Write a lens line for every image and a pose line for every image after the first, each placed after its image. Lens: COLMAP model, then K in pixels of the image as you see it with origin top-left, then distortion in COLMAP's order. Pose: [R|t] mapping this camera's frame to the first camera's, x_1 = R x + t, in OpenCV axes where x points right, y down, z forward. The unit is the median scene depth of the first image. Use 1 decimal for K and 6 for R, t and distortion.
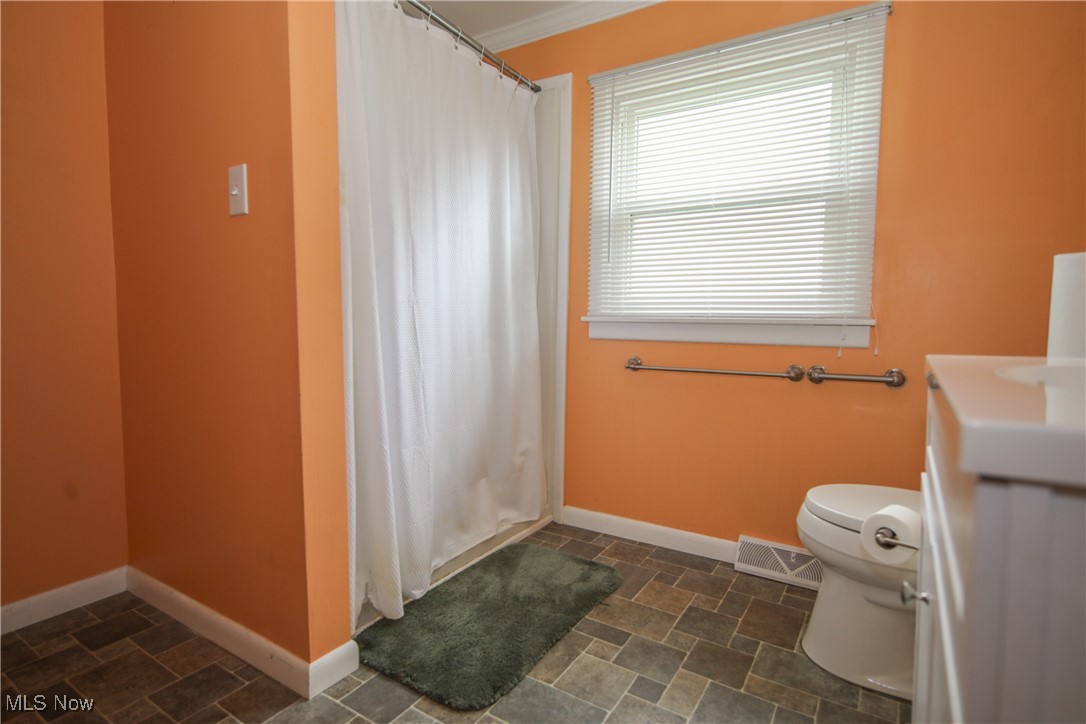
lens RADIAL K [[554.1, 0, 544.6], [0, 554.1, 359.4], [0, 0, 1]] dist [0.010727, -0.002419]
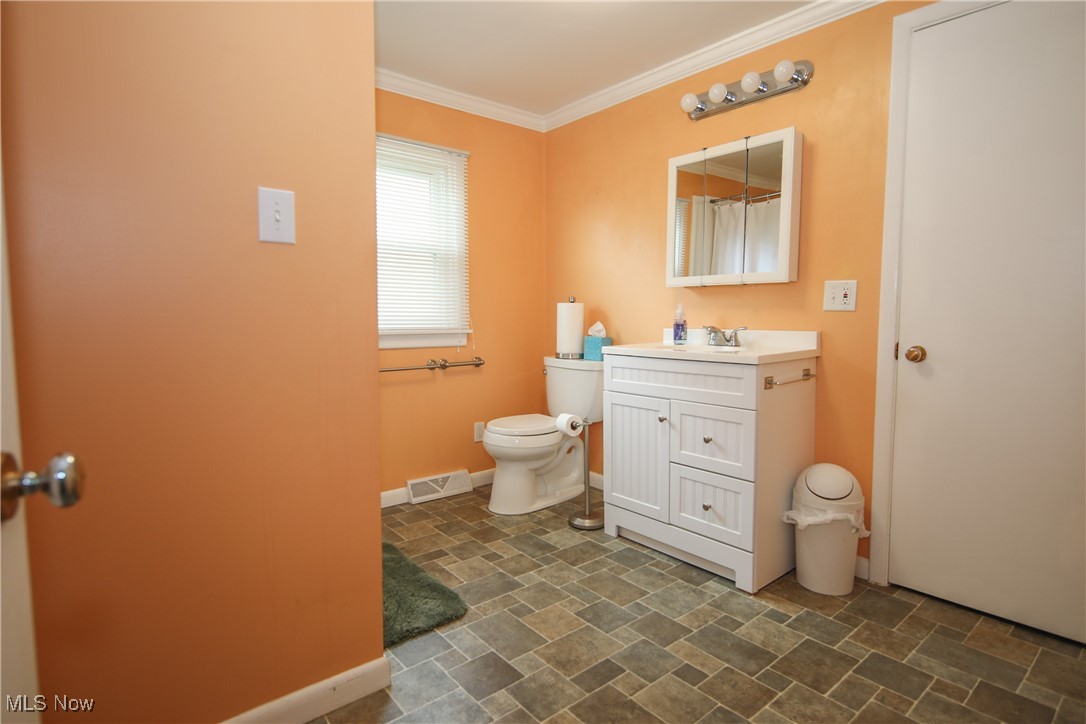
lens RADIAL K [[554.1, 0, 543.7], [0, 554.1, 359.7], [0, 0, 1]] dist [0.010727, -0.002419]
pose [[0.301009, -0.083384, 0.949969, -1.024765], [0.071488, 0.995340, 0.064715, -0.074553], [-0.950938, 0.048431, 0.305567, 0.246164]]
